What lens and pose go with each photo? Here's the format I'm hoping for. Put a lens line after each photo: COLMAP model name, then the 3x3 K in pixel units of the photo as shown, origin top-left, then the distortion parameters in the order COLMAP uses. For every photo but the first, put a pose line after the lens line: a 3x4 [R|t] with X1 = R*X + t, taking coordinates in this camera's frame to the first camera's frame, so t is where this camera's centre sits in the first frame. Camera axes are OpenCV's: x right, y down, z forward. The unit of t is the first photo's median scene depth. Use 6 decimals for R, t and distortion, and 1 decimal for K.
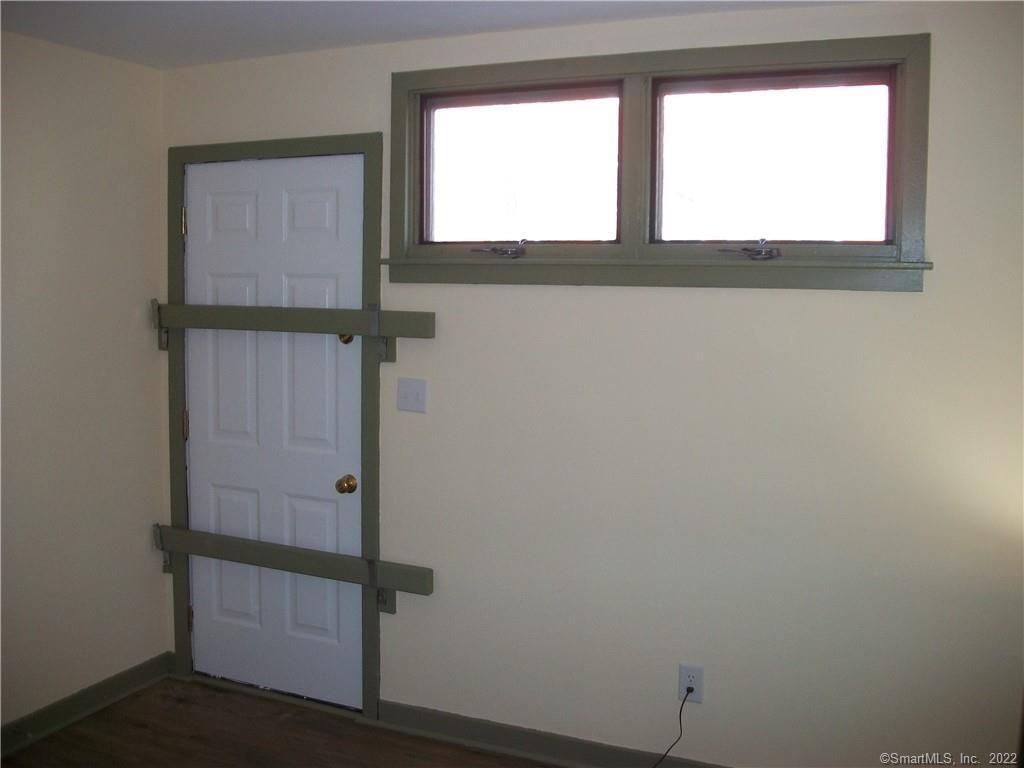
lens RADIAL K [[944.0, 0, 512.0], [0, 944.0, 384.0], [0, 0, 1]] dist [-0.079154, -0.006750]
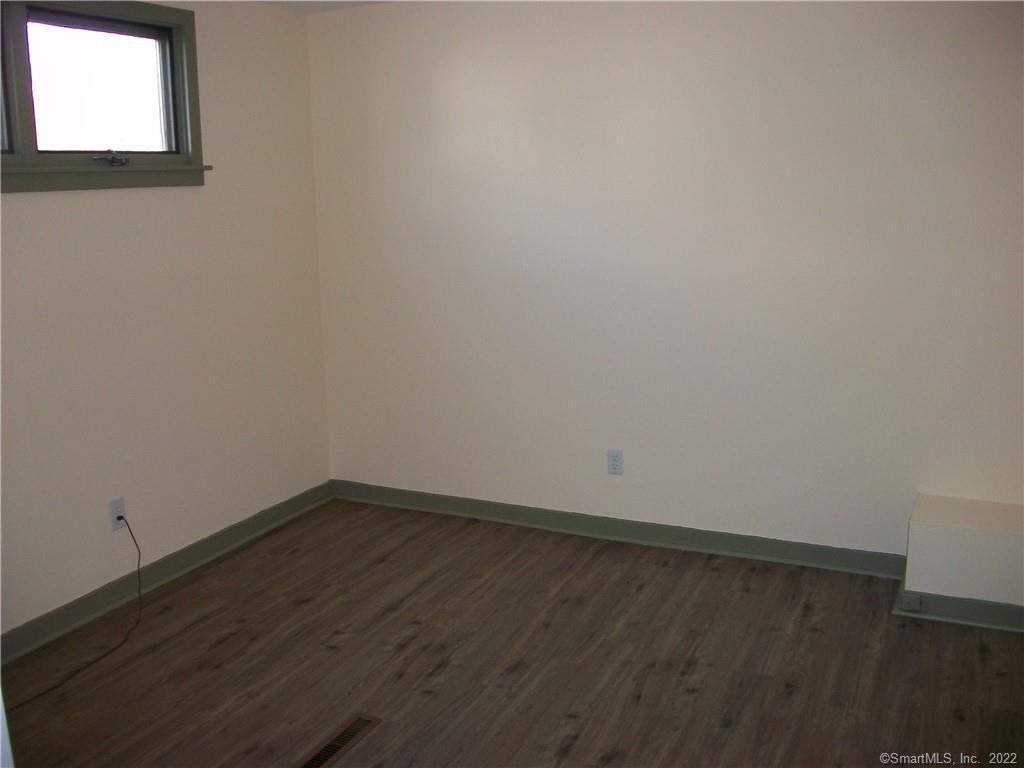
lens RADIAL K [[944.0, 0, 512.0], [0, 944.0, 384.0], [0, 0, 1]] dist [-0.079154, -0.006750]
pose [[0.040308, -0.227951, 0.972838, -0.513654], [0.127008, 0.966900, 0.221298, -0.027909], [-0.991082, 0.114638, 0.067926, 0.204588]]
